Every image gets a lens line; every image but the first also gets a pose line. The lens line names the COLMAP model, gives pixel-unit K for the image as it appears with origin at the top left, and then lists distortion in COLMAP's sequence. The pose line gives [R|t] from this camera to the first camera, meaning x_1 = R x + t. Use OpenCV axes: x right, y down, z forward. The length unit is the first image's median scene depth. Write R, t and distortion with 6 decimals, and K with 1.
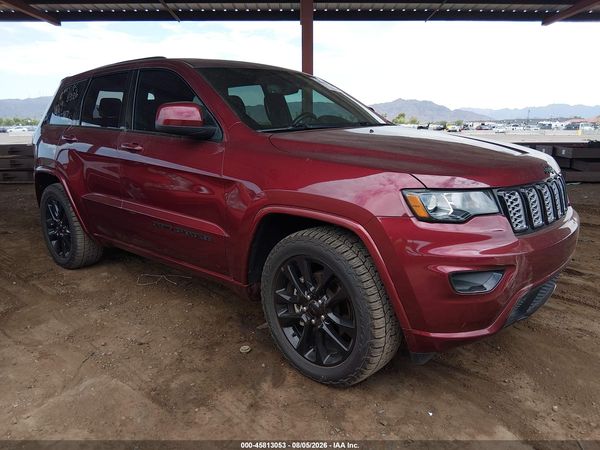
lens RADIAL K [[452.0, 0, 299.9], [0, 452.0, 197.2], [0, 0, 1]] dist [0.005057, -0.047191]
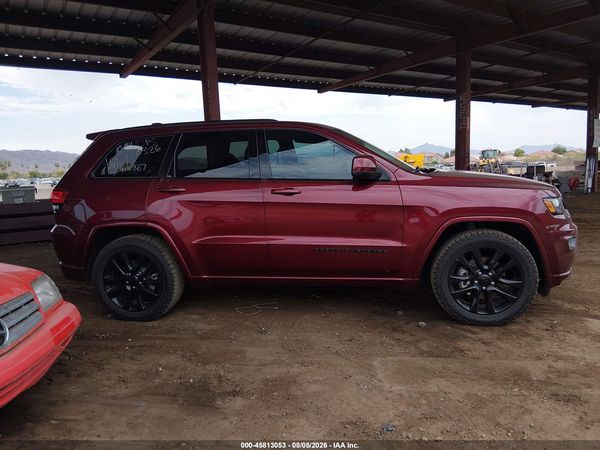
lens RADIAL K [[433.6, 0, 300.0], [0, 433.6, 225.0], [0, 0, 1]] dist [0.059570, -0.108566]
pose [[0.858518, -0.090107, 0.504804, -1.235268], [0.115452, 0.993130, -0.019076, 0.008984], [-0.499617, 0.074658, 0.863023, -0.016762]]
